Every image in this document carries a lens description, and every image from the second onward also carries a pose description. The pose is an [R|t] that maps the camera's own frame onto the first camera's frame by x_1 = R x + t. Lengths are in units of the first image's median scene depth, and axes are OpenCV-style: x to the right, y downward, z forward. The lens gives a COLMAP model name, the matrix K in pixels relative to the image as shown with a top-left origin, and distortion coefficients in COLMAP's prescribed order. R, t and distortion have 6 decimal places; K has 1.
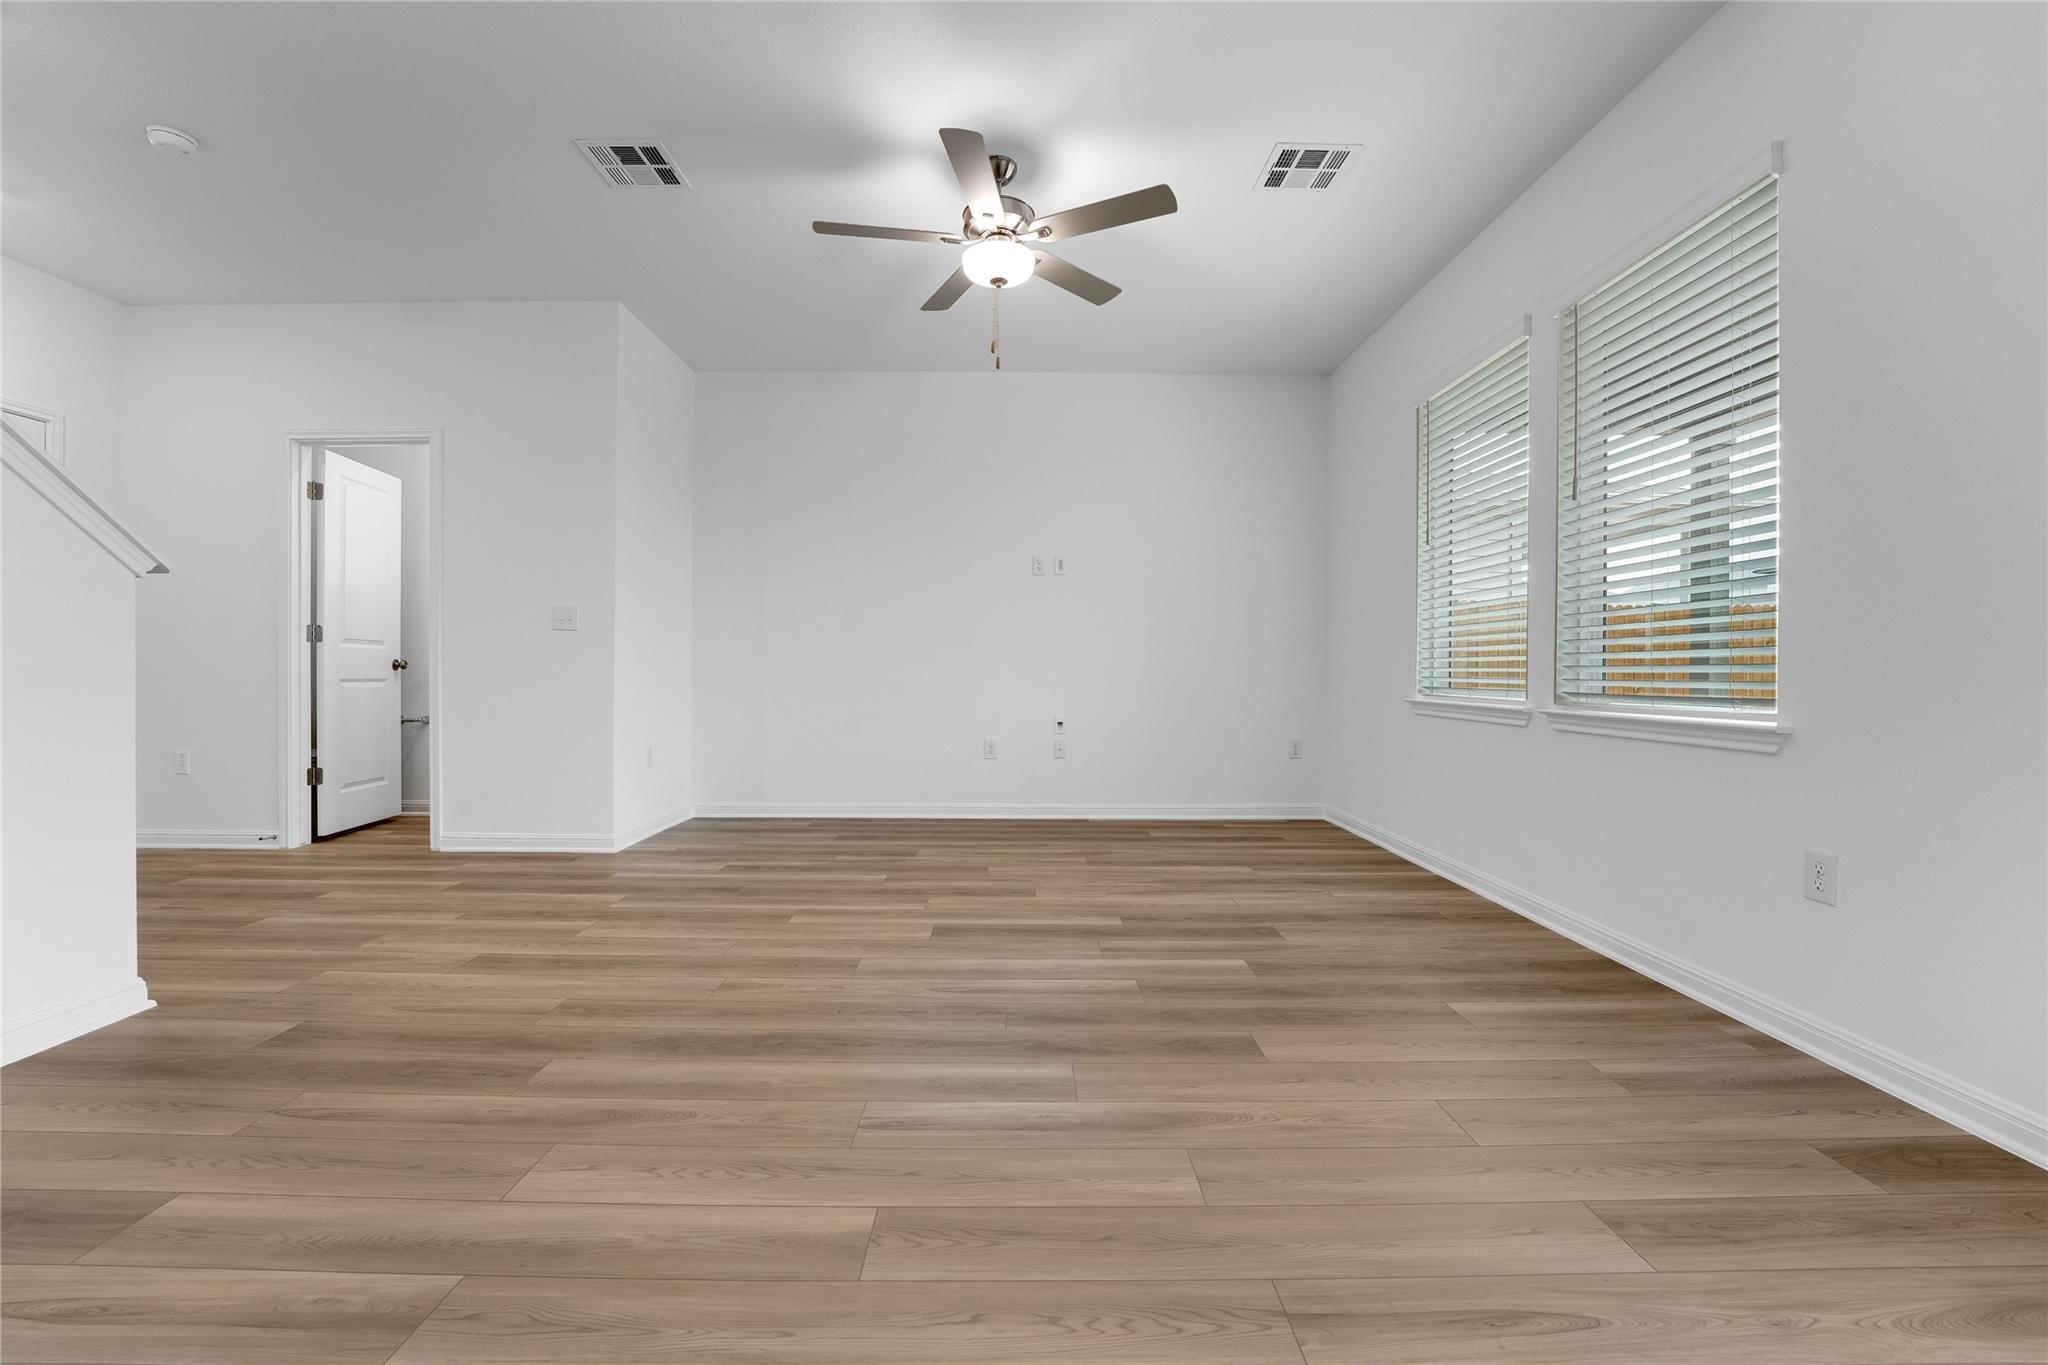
lens RADIAL K [[887.9, 0, 1024.0], [0, 887.9, 682.5], [0, 0, 1]] dist [-0.016604, 0.000220]
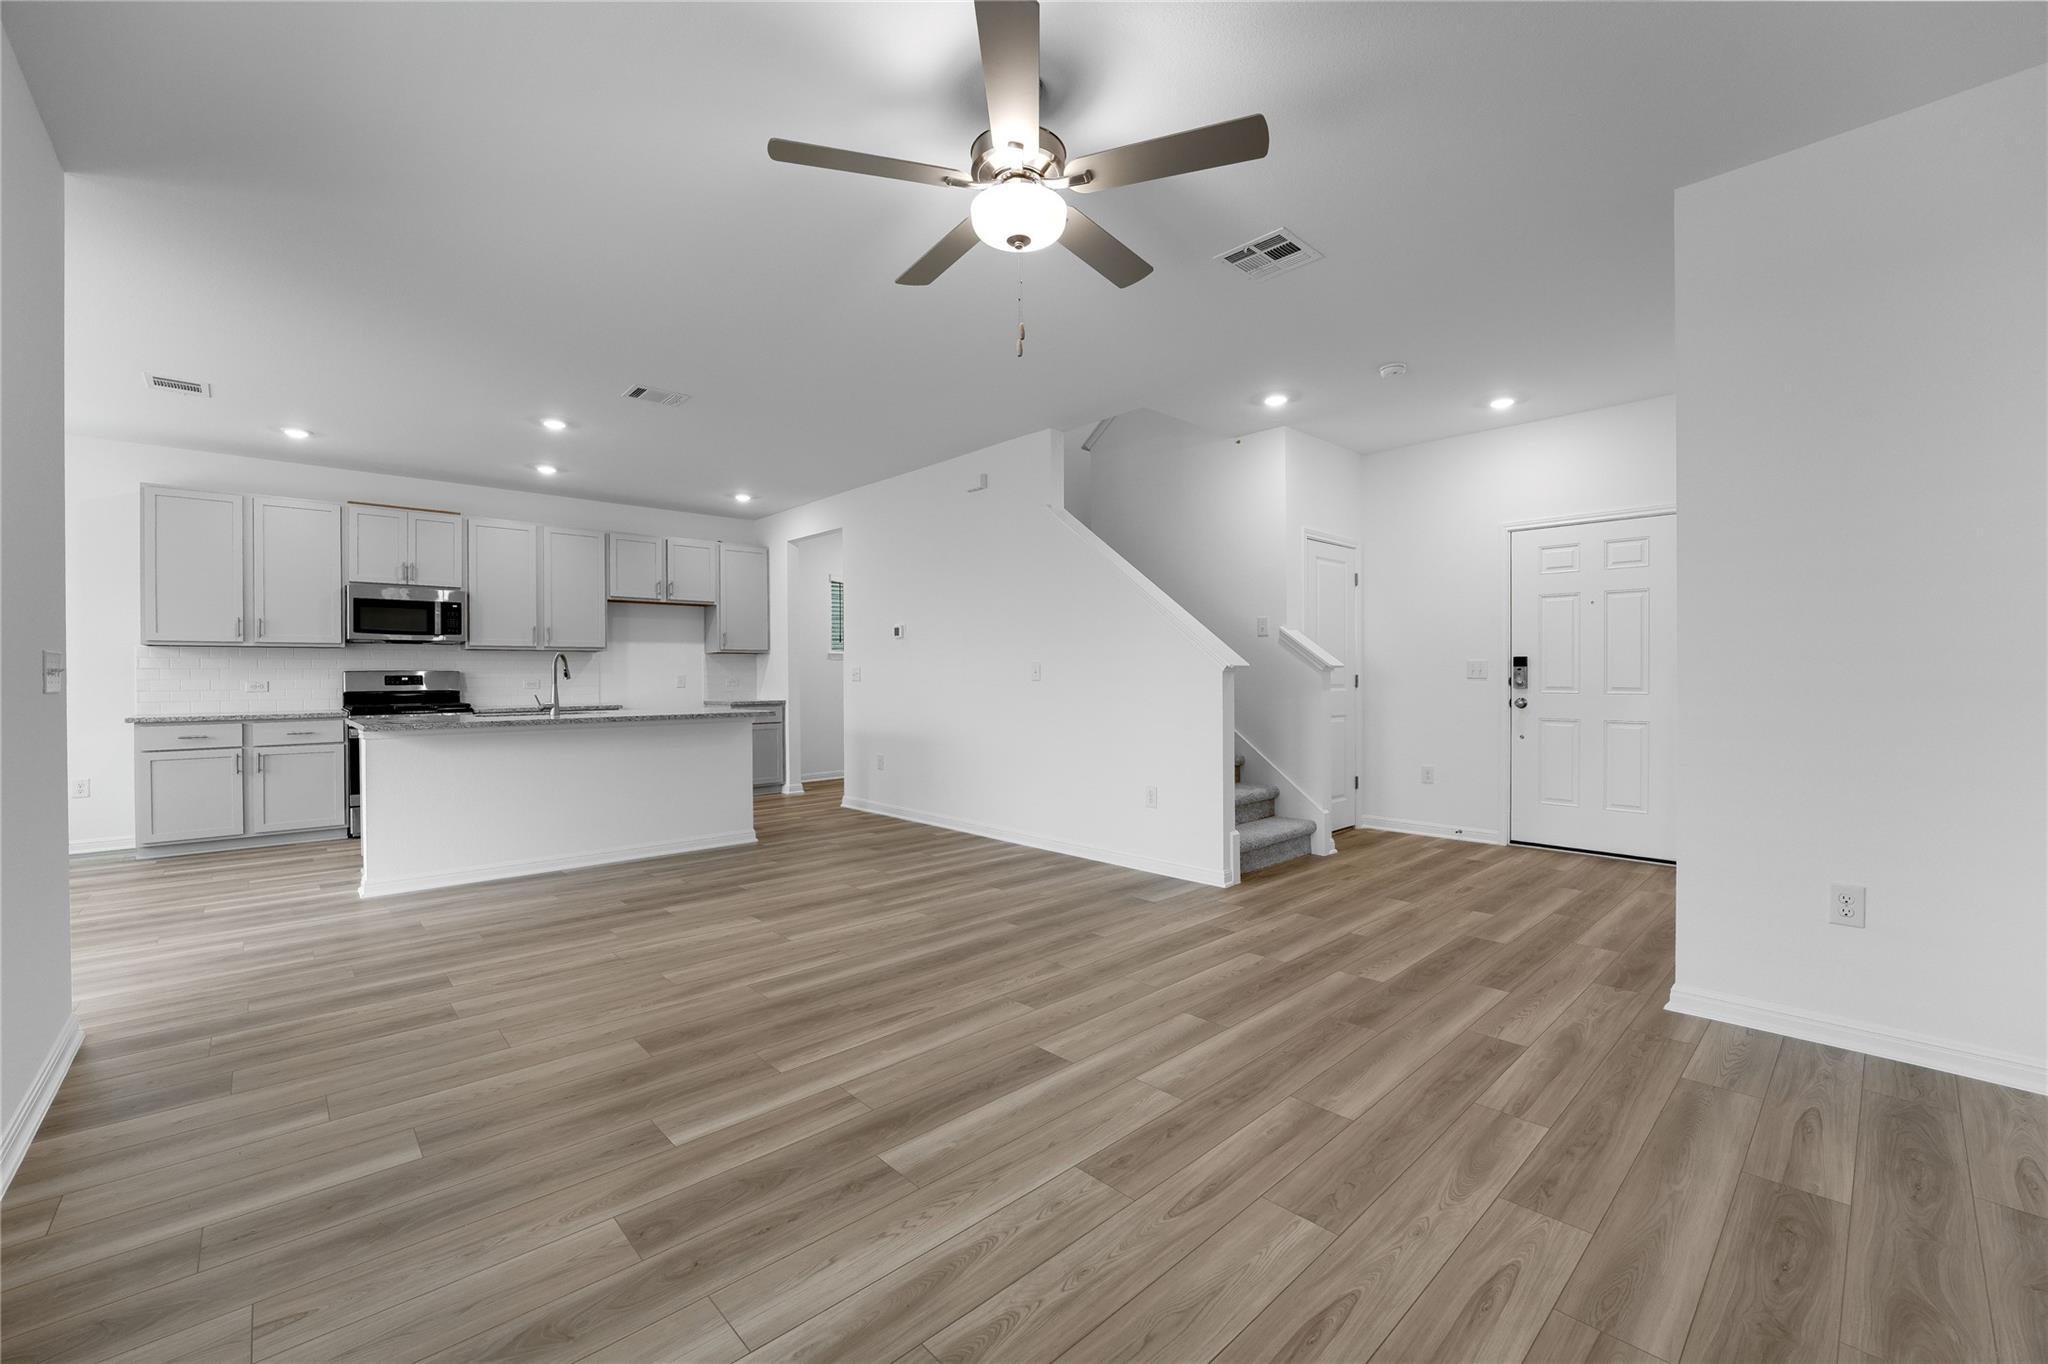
lens RADIAL K [[887.9, 0, 1024.0], [0, 887.9, 682.0], [0, 0, 1]] dist [-0.016604, 0.000220]
pose [[-0.762972, 0.011875, -0.646323, 0.575364], [0.002722, 0.999881, 0.015157, -0.111949], [0.646426, 0.009805, -0.762913, 2.016779]]
